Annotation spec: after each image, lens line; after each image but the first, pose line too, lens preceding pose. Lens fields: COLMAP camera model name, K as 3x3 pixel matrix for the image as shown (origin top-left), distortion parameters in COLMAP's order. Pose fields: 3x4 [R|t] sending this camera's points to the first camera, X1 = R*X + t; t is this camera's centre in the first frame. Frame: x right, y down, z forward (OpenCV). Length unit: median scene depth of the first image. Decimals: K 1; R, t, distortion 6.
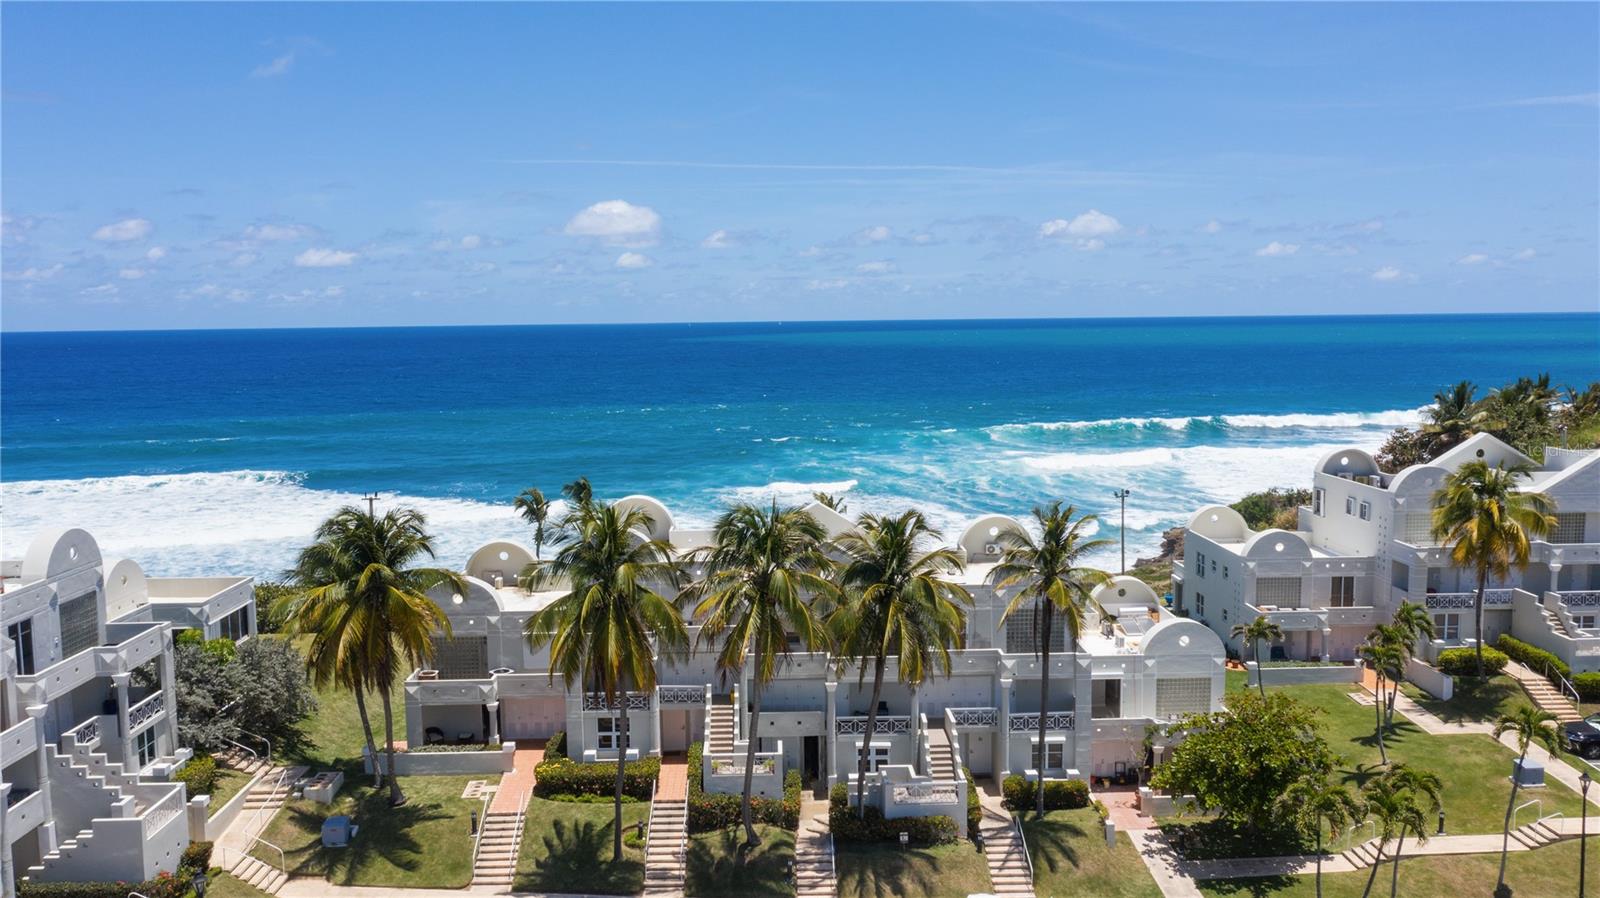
lens RADIAL K [[1323.5, 0, 800.0], [0, 1323.5, 449.0], [0, 0, 1]] dist [-0.006612, 0.003805]
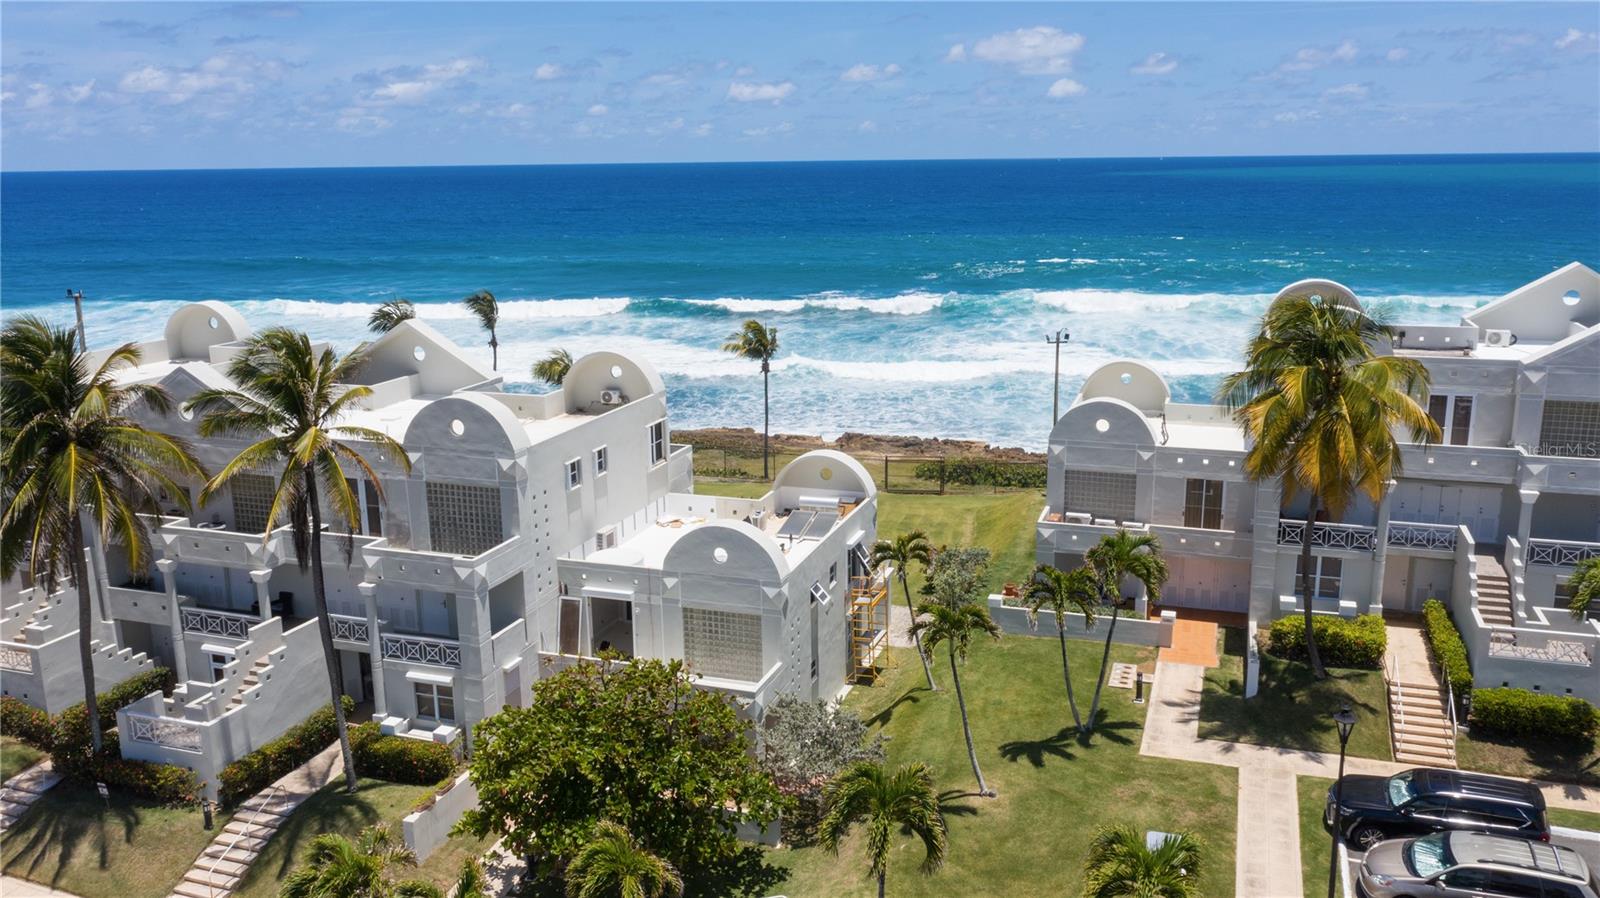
lens RADIAL K [[1323.5, 0, 800.0], [0, 1323.5, 449.0], [0, 0, 1]] dist [-0.006612, 0.003805]
pose [[0.933809, 0.077627, -0.349249, 0.508788], [-0.036265, 0.991687, 0.123456, 0.012523], [0.355929, -0.102619, 0.928862, 0.392316]]
